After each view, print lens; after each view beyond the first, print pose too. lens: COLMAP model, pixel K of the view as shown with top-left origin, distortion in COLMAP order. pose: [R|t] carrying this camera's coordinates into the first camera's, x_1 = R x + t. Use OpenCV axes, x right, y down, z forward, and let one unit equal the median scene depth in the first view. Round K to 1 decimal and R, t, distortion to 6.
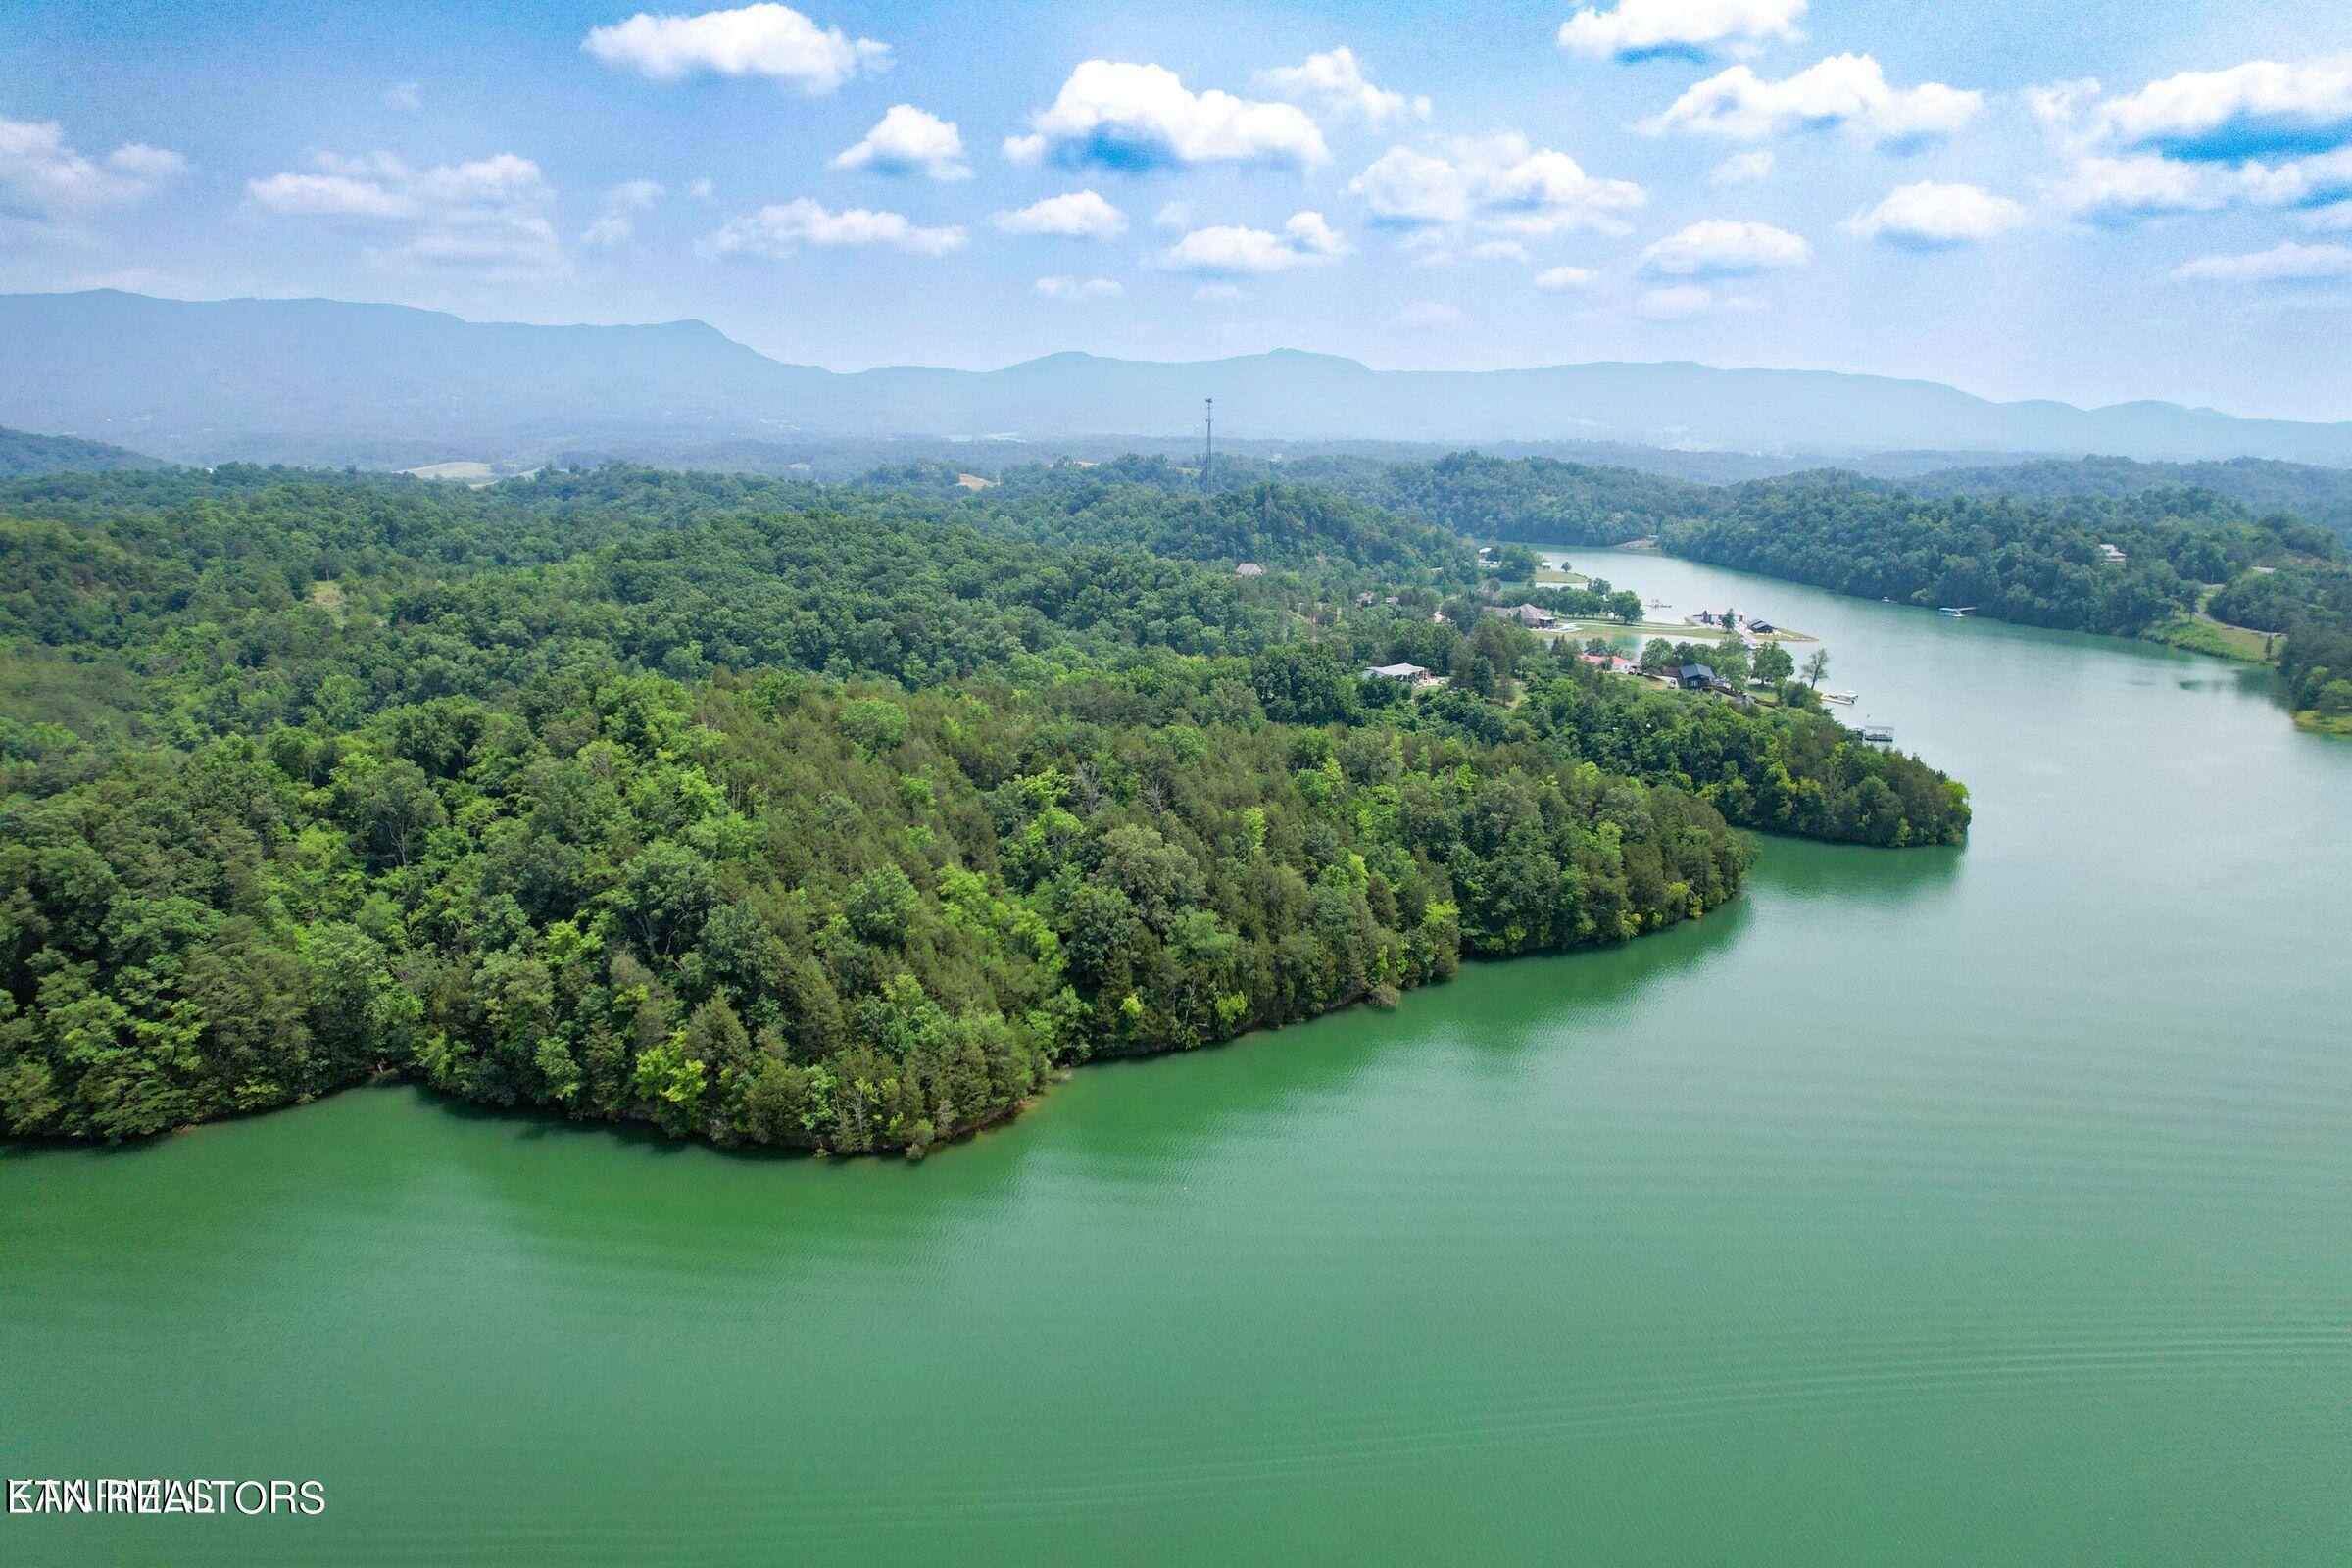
lens RADIAL K [[1504.1, 0, 1169.9], [0, 1504.1, 784.0], [0, 0, 1]] dist [-0.076767, 0.070240]
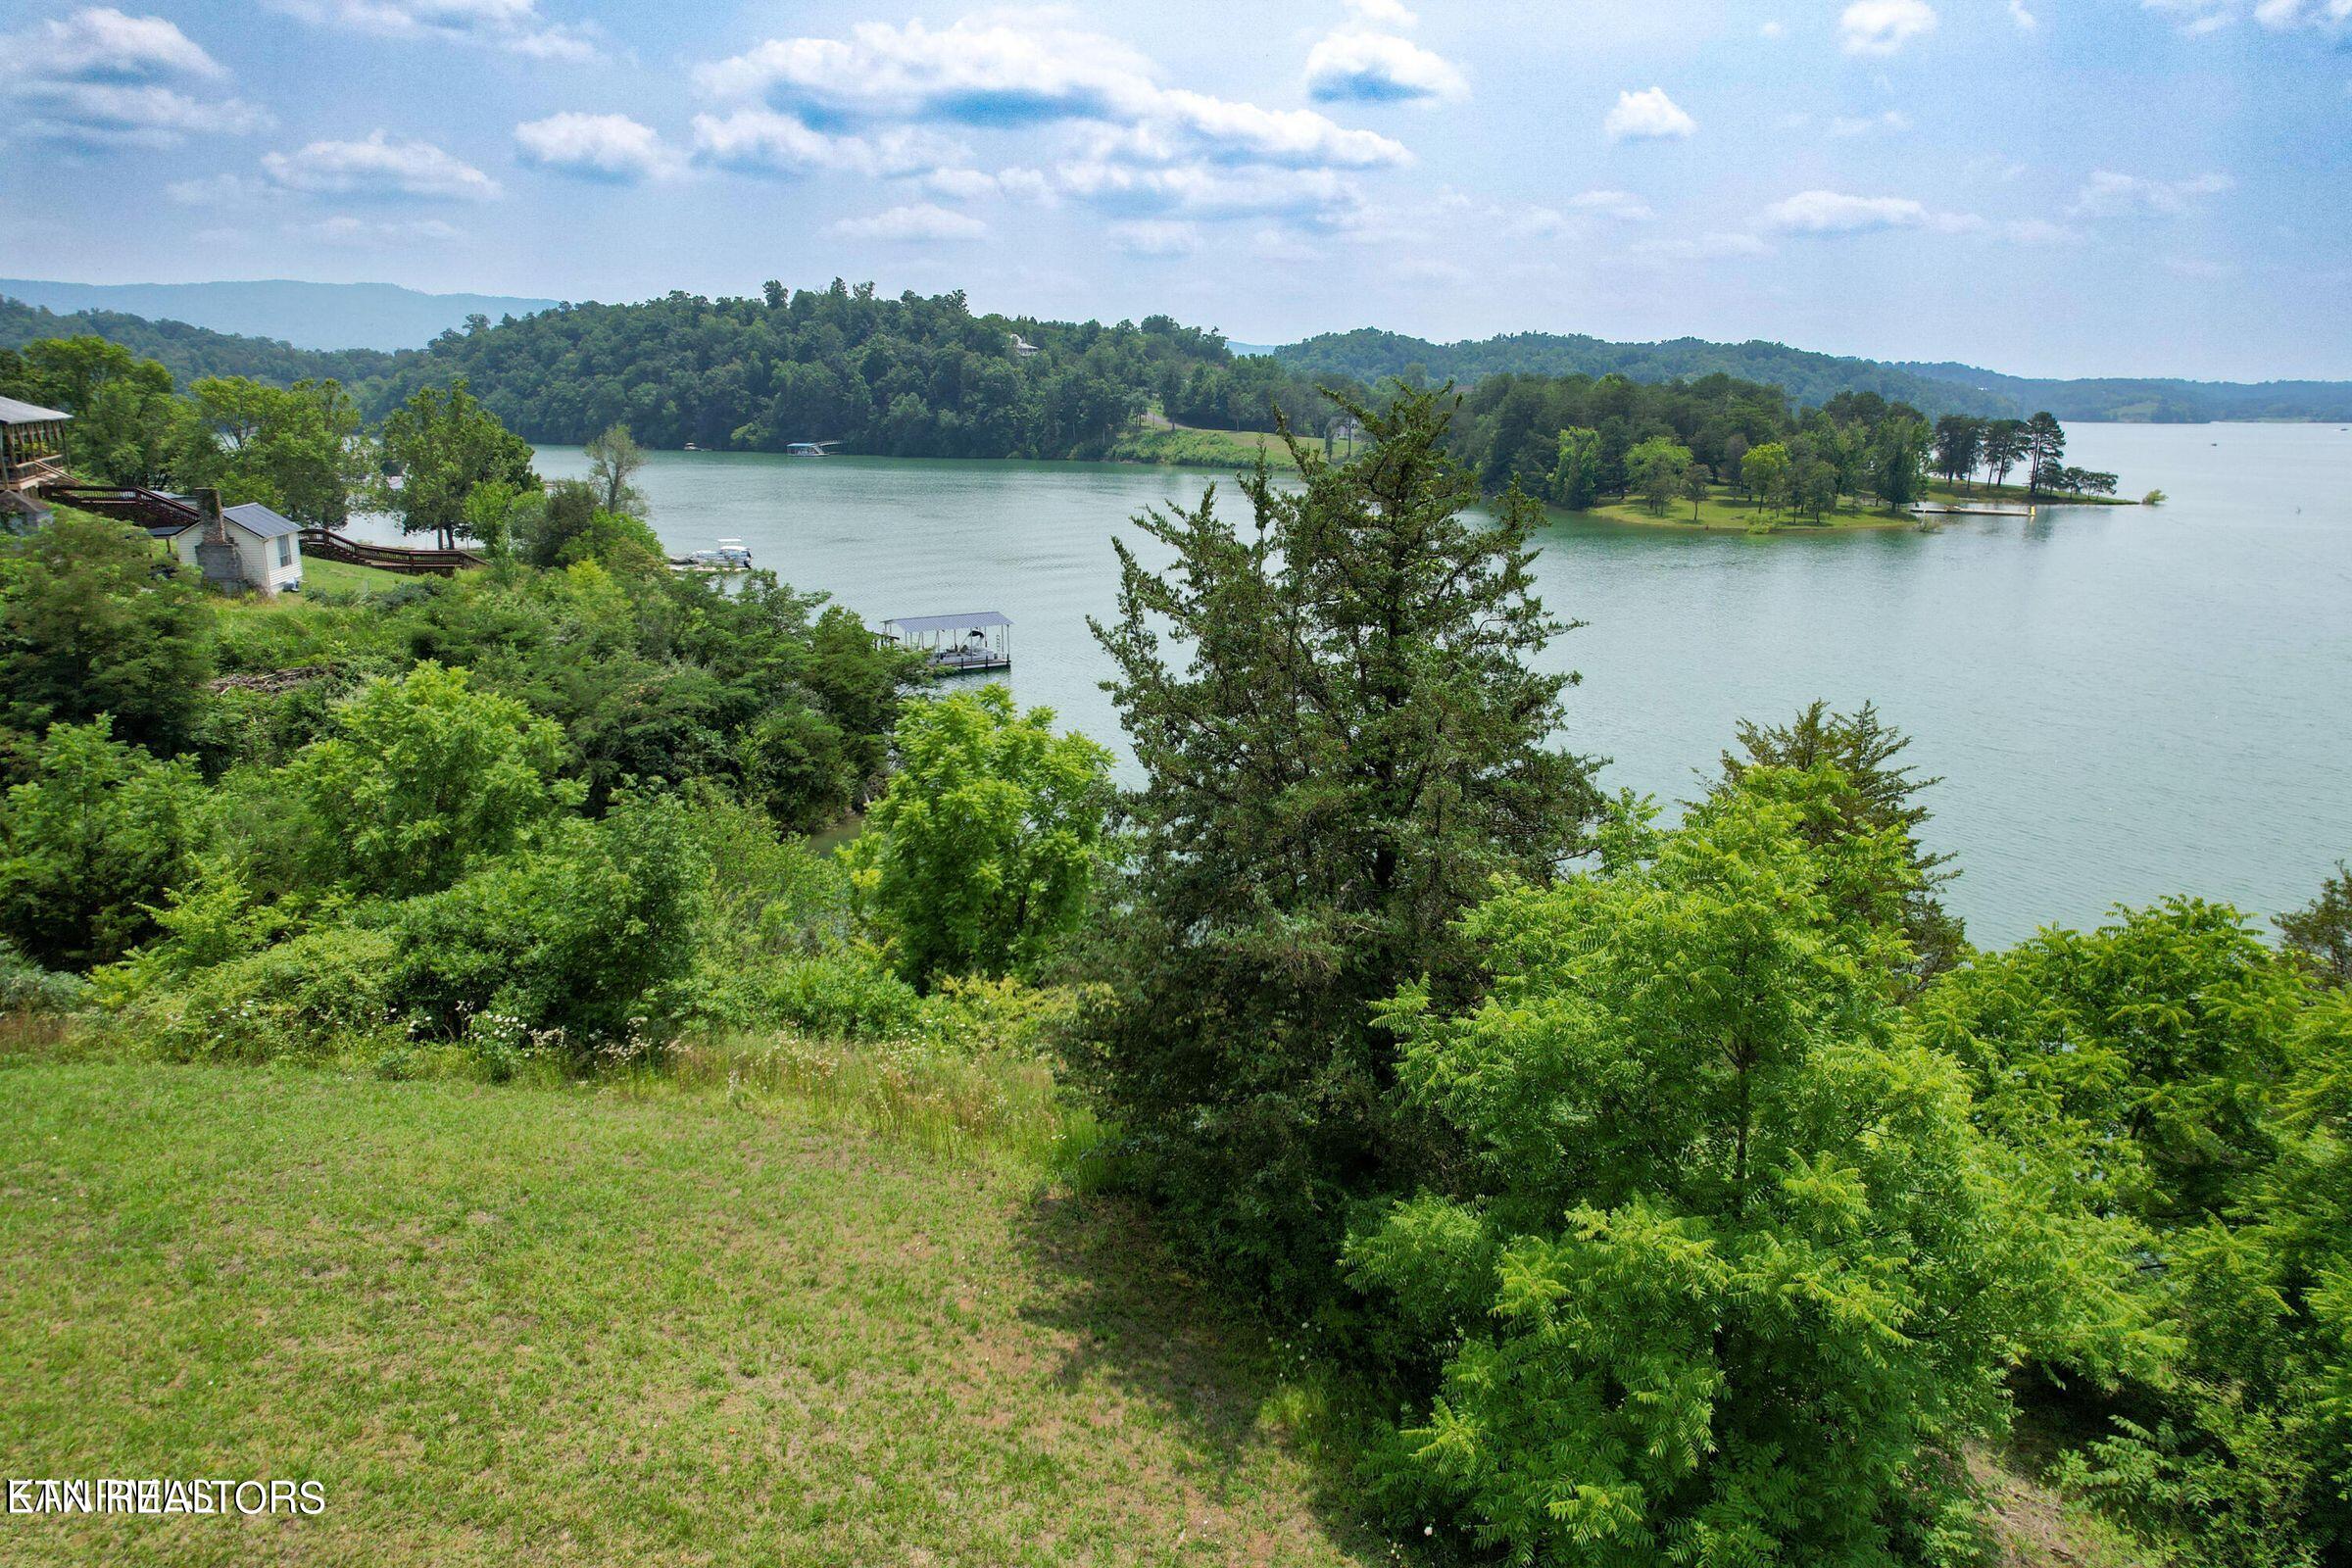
lens RADIAL K [[1504.1, 0, 1195.7], [0, 1504.1, 791.9], [0, 0, 1]] dist [-0.076767, 0.070240]
pose [[0.697747, -0.180486, 0.693234, 0.199669], [0.154049, 0.982903, 0.100851, -0.018500], [-0.699584, 0.036423, 0.713622, 0.471737]]
